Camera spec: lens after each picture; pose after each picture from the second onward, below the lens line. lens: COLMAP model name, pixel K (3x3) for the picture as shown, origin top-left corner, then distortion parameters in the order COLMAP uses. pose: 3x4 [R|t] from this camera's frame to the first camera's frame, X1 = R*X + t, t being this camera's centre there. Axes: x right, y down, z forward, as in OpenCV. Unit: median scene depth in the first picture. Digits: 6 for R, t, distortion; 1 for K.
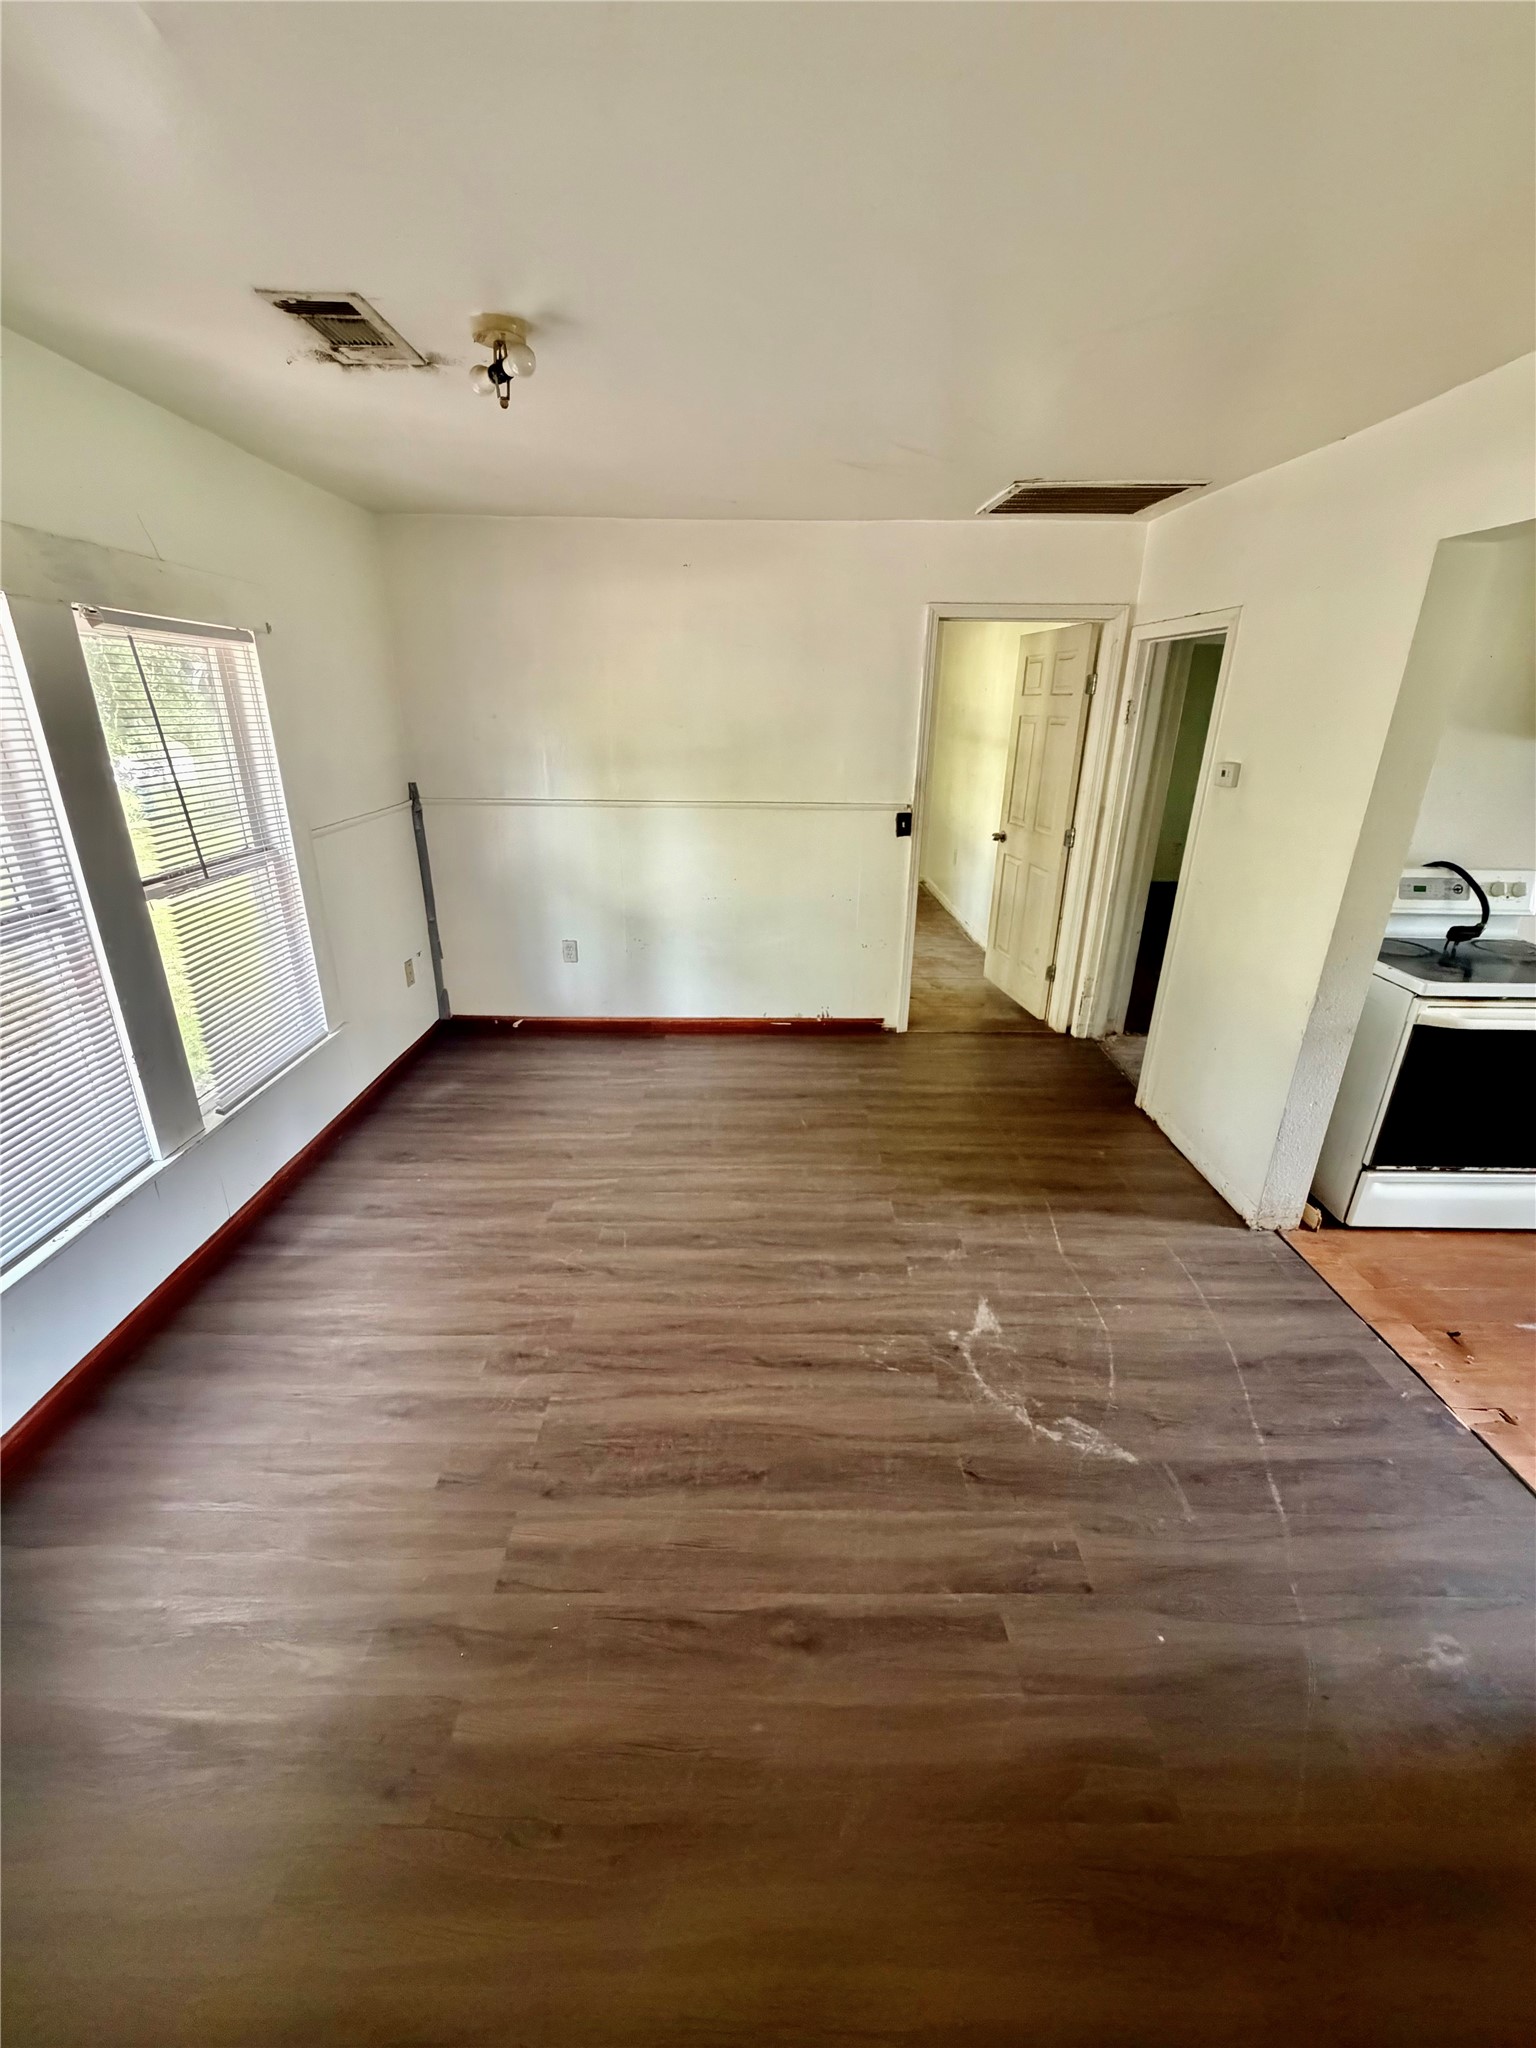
lens RADIAL K [[816.9, 0, 768.0], [0, 816.9, 1024.0], [0, 0, 1]] dist [0.001800, 0.000158]
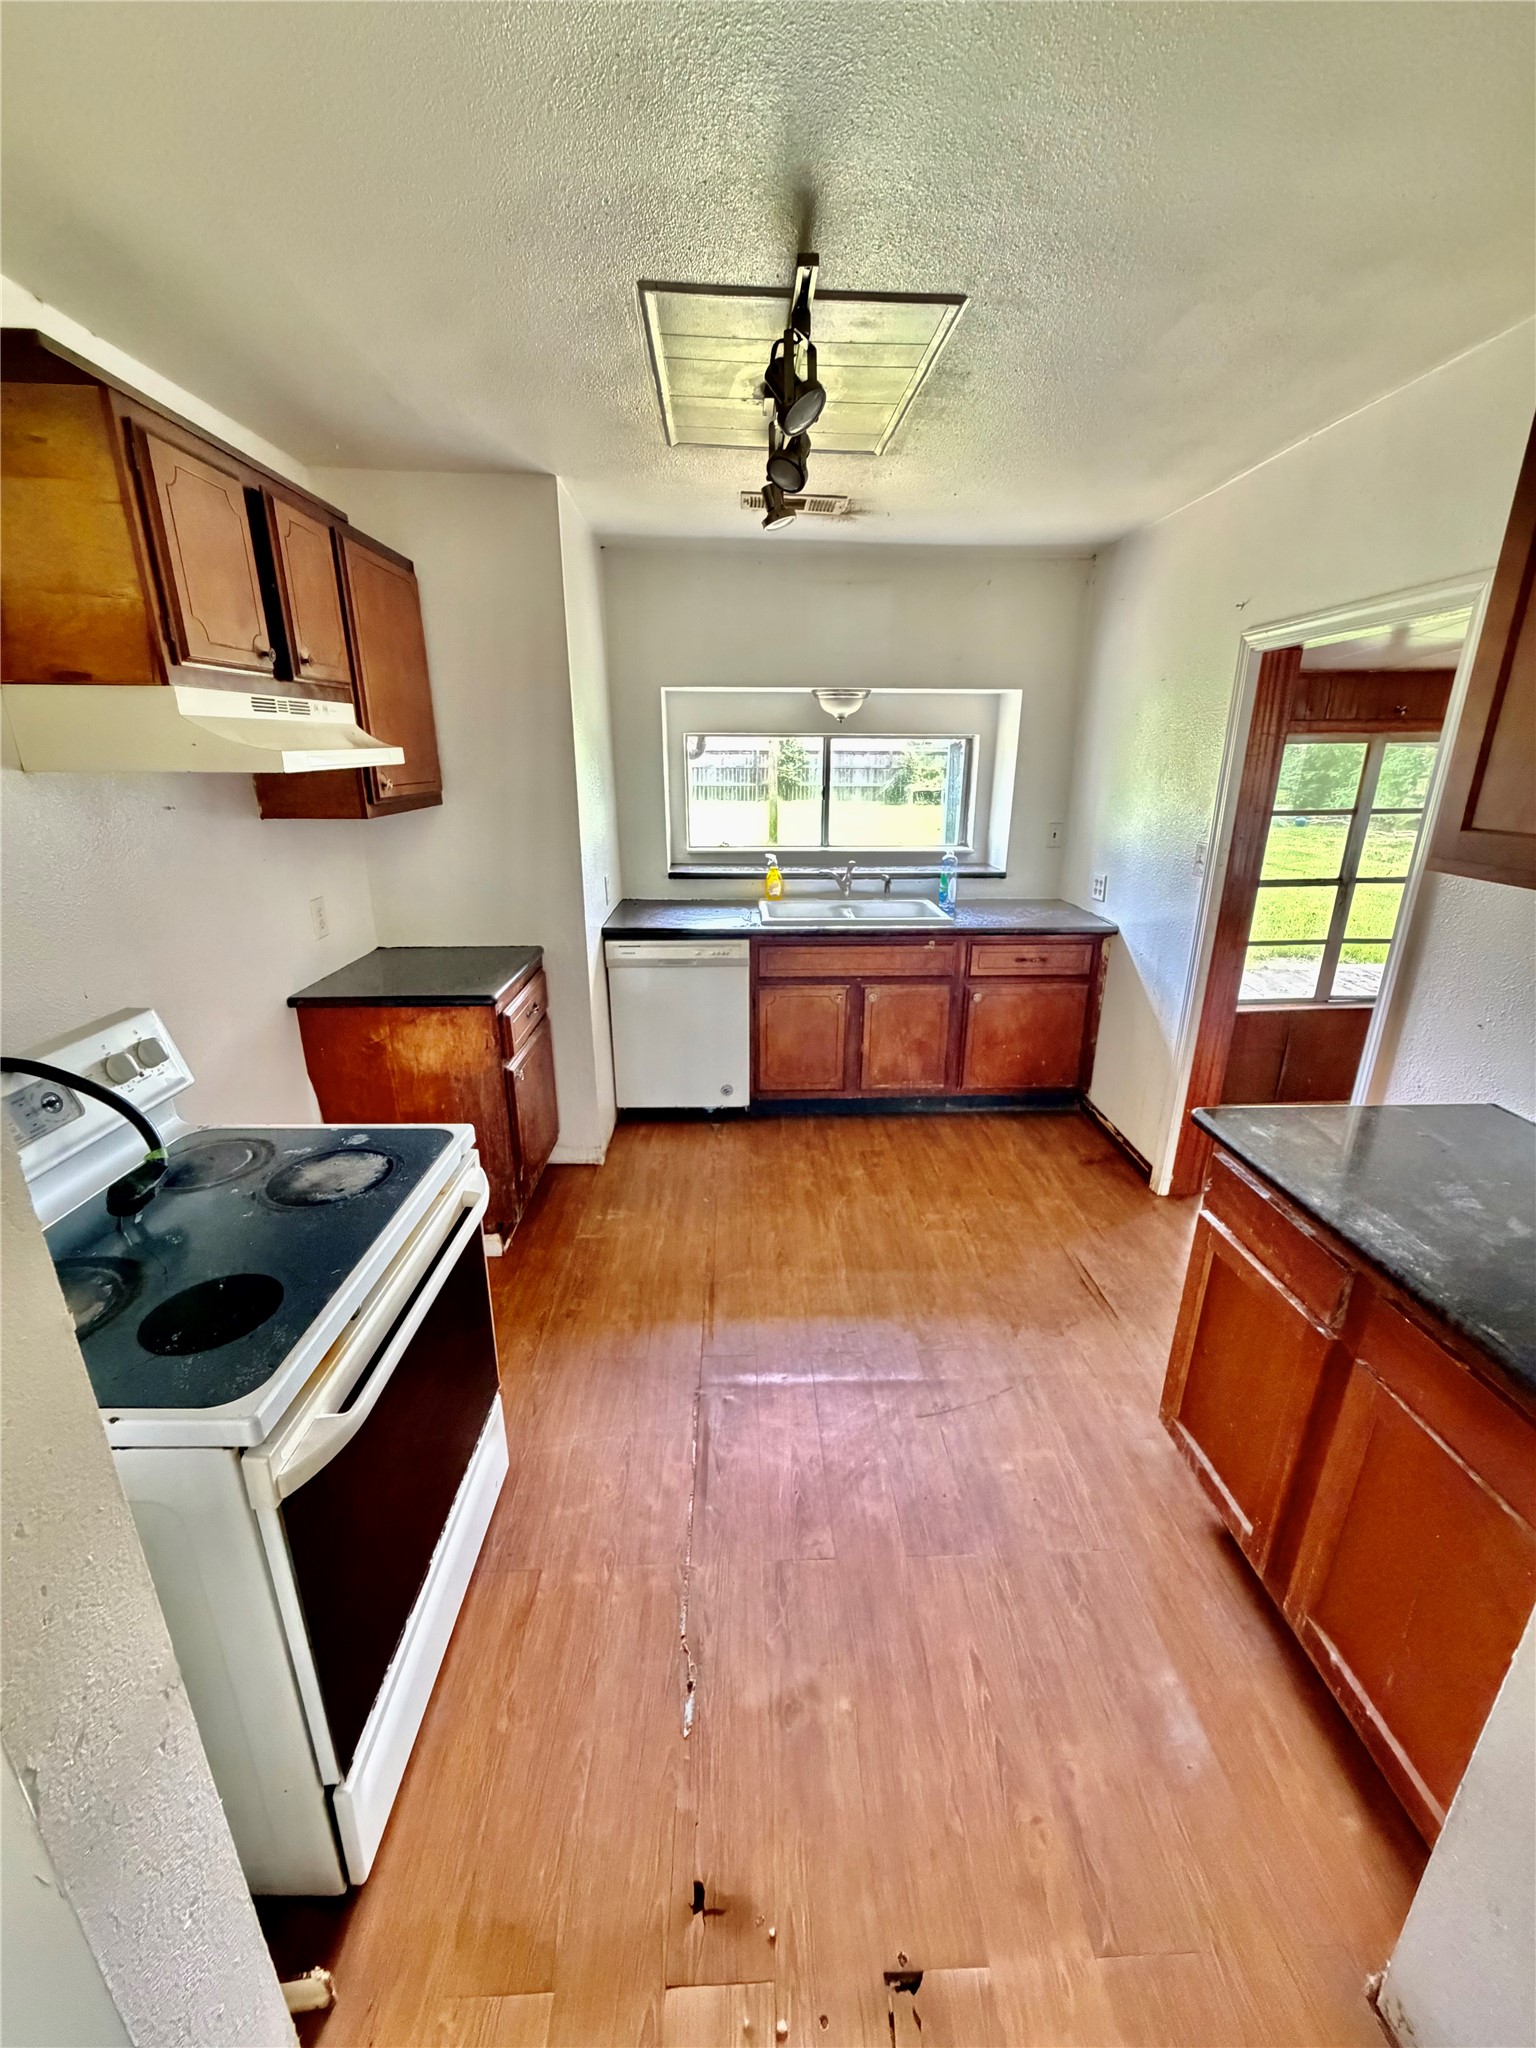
lens RADIAL K [[816.9, 0, 768.0], [0, 816.9, 1024.0], [0, 0, 1]] dist [0.001800, 0.000158]
pose [[-0.045368, -0.329874, 0.942934, 0.453021], [0.353281, 0.877613, 0.324019, -0.207119], [-0.934416, 0.347821, 0.076723, 0.618211]]
